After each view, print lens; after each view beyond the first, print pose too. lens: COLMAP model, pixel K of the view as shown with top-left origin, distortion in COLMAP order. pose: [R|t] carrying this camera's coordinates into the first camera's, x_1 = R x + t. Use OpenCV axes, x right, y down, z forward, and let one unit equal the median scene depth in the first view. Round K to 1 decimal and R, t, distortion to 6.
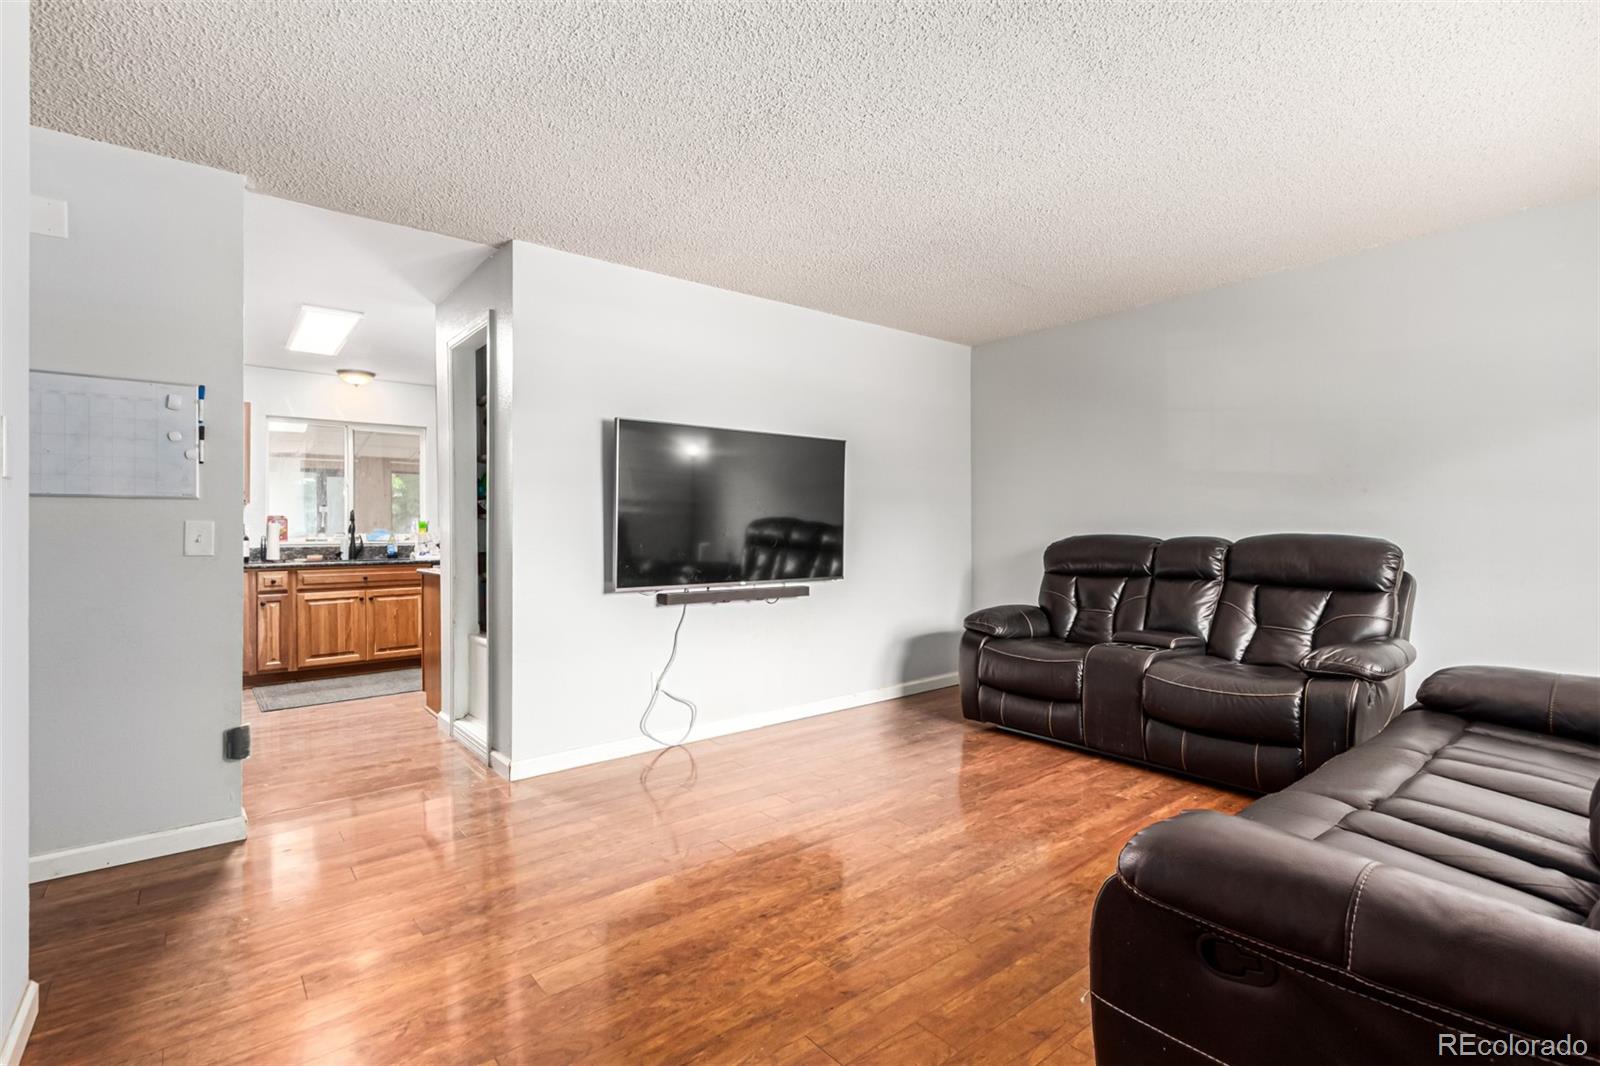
lens RADIAL K [[738.6, 0, 823.0], [0, 738.6, 535.9], [0, 0, 1]] dist [0.009049, -0.001782]
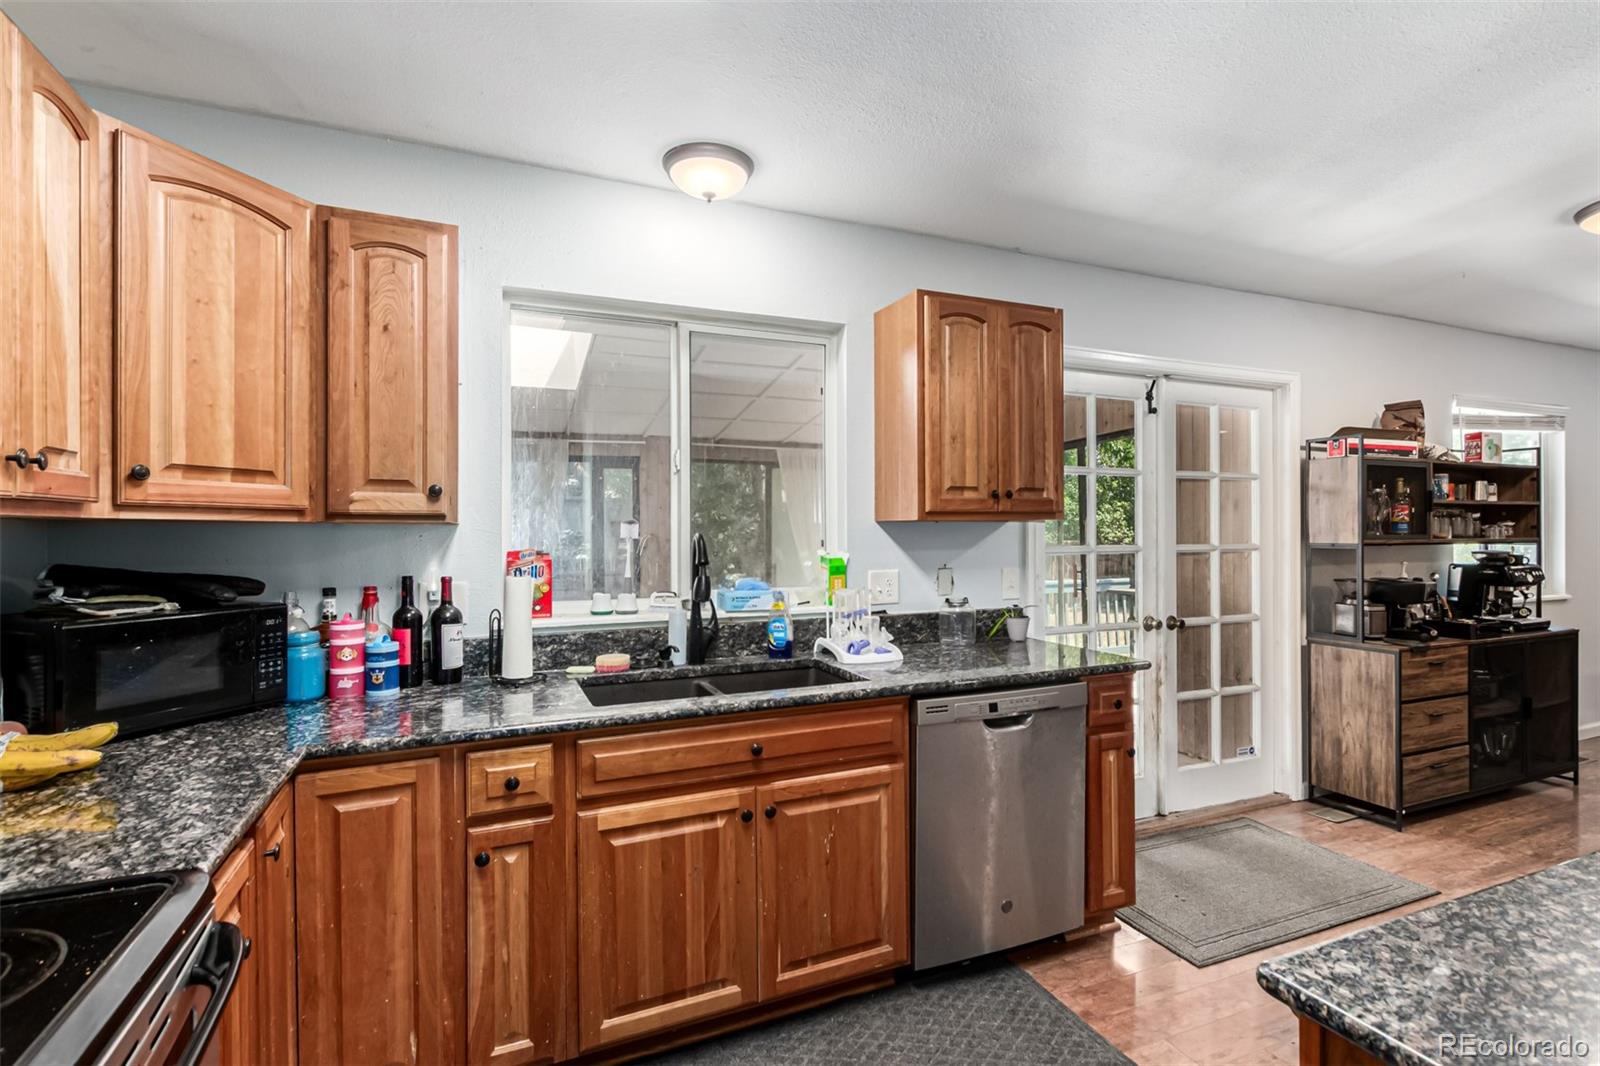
lens RADIAL K [[738.6, 0, 800.8], [0, 738.6, 532.6], [0, 0, 1]] dist [0.009049, -0.001782]
pose [[0.956241, 0.000751, -0.292579, -0.497548], [0.000361, 0.999993, 0.003745, -0.038850], [0.292580, -0.003687, 0.956234, 0.687693]]
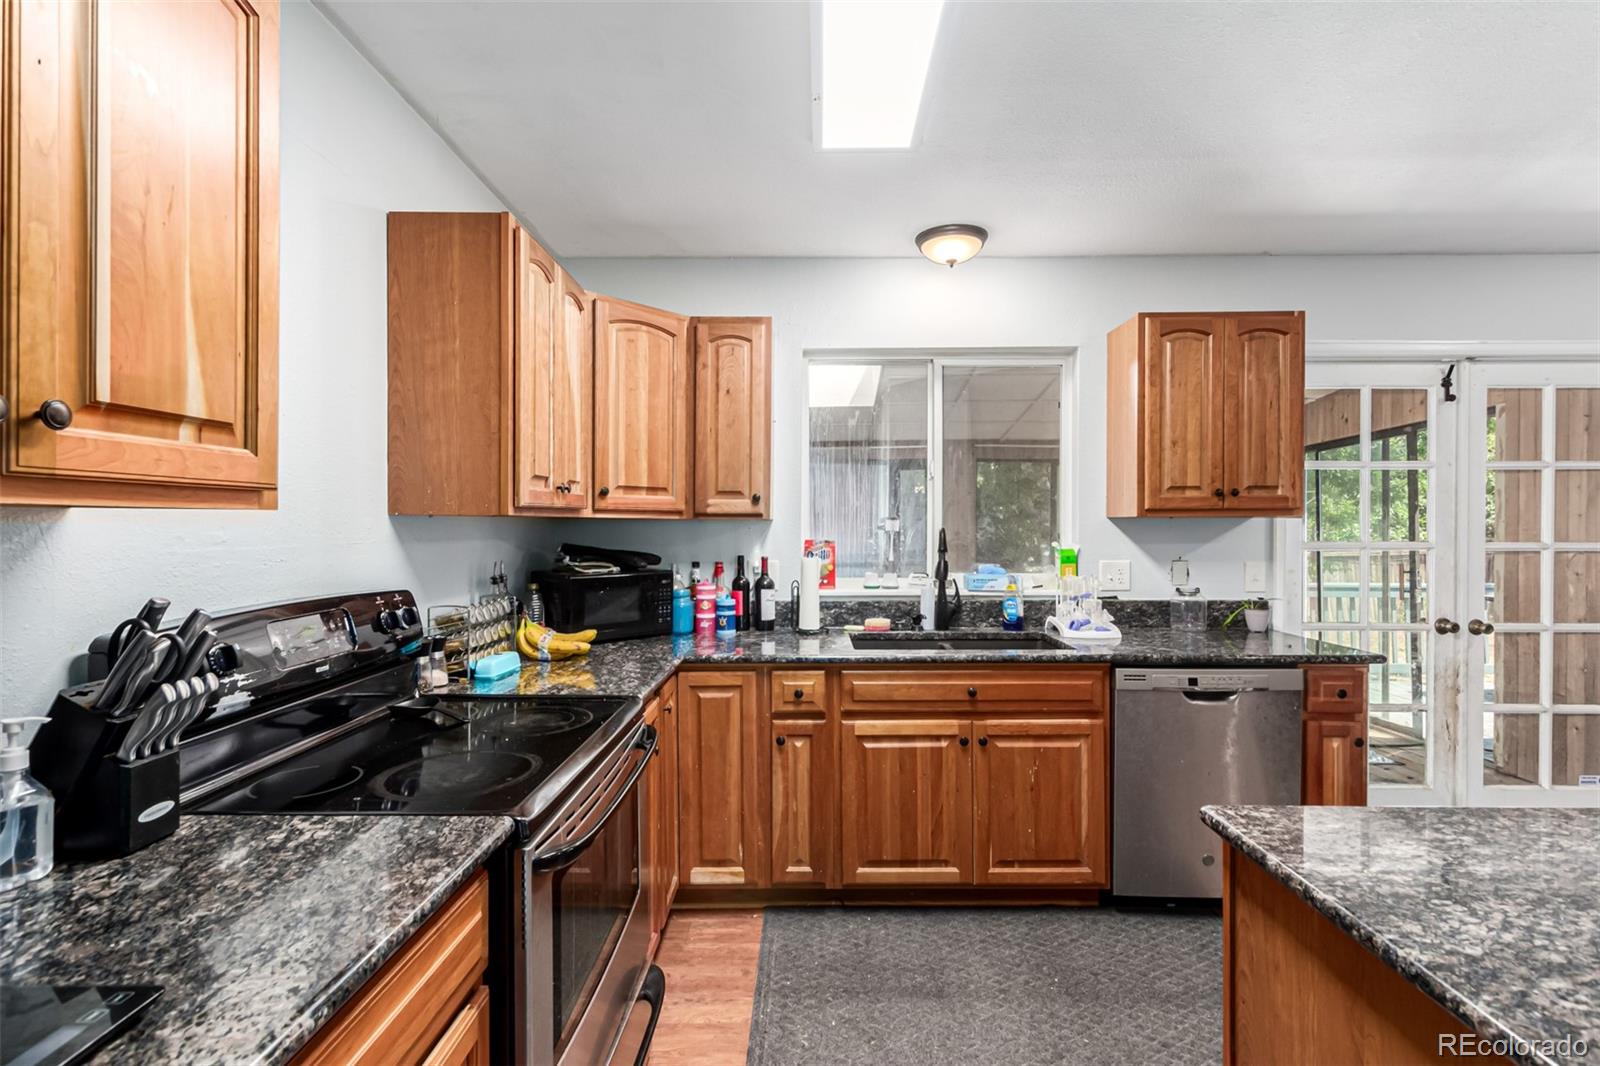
lens RADIAL K [[738.6, 0, 816.4], [0, 738.6, 529.2], [0, 0, 1]] dist [0.009049, -0.001782]
pose [[0.761480, 0.007325, -0.648147, -0.405317], [-0.002234, 0.999960, 0.008677, -0.039902], [0.648185, -0.005160, 0.761466, 0.610836]]
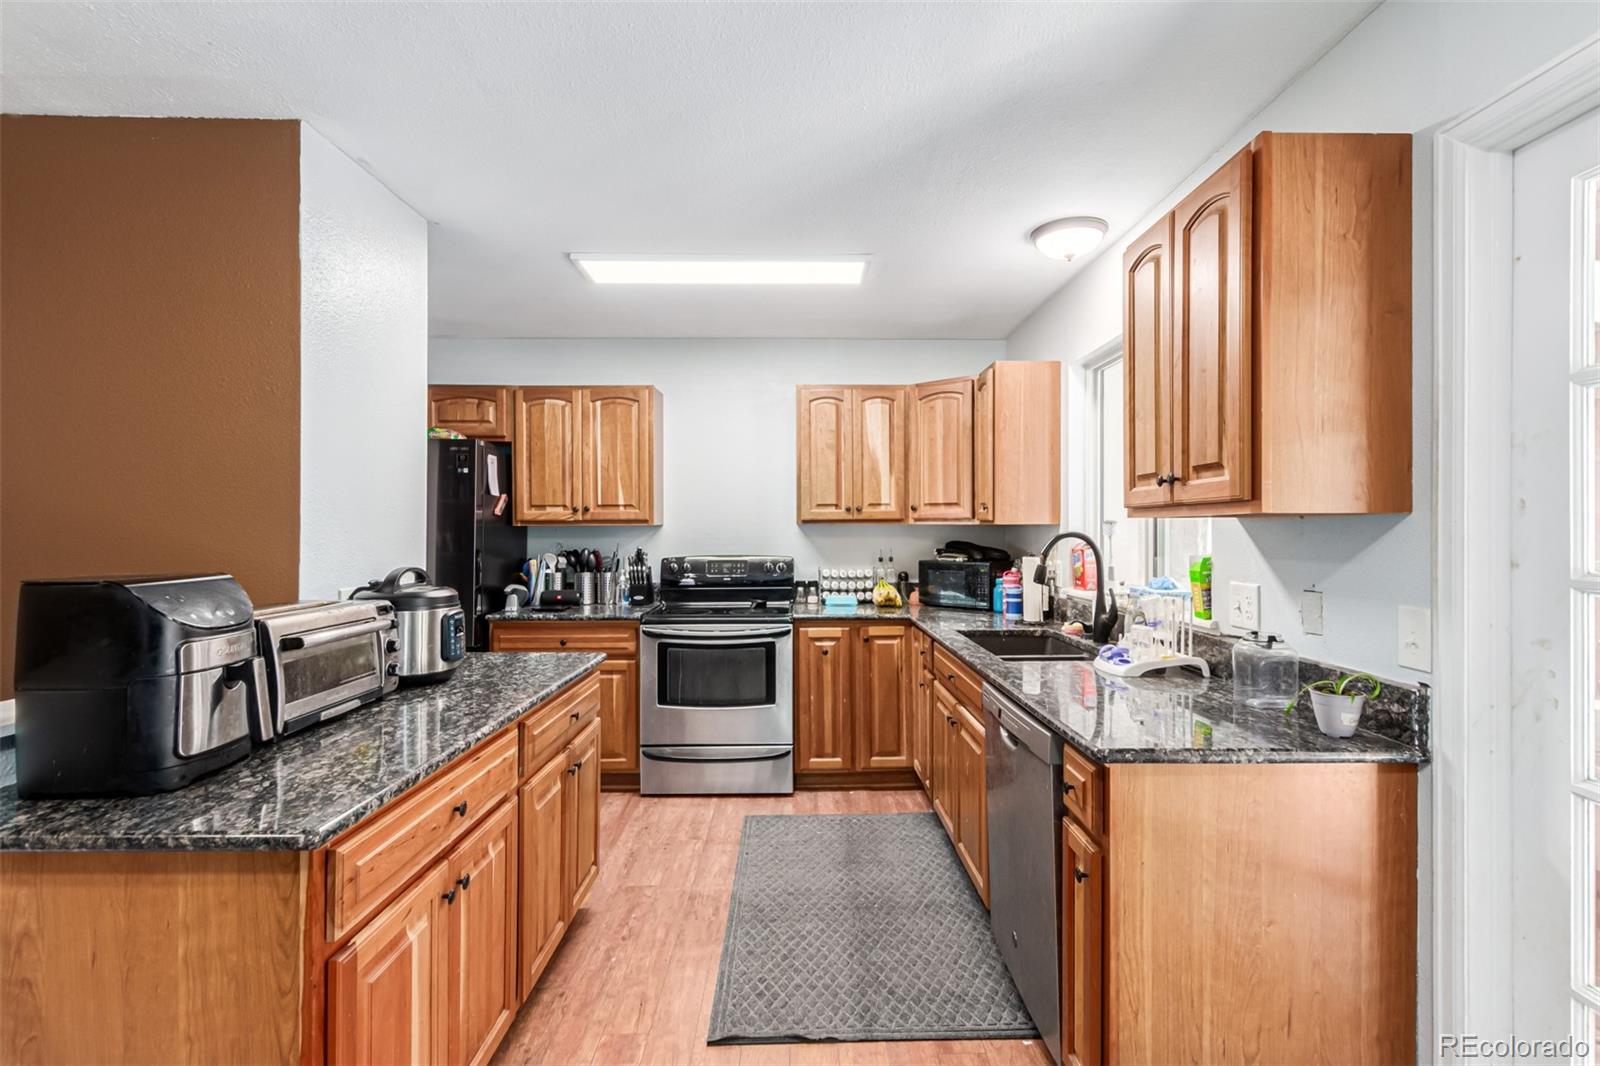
lens RADIAL K [[738.6, 0, 801.3], [0, 738.6, 530.2], [0, 0, 1]] dist [0.009049, -0.001782]
pose [[-0.636673, 0.005232, -0.771116, -0.181094], [0.003197, 0.999986, 0.004146, -0.040301], [0.771128, 0.000175, -0.636681, 1.213692]]
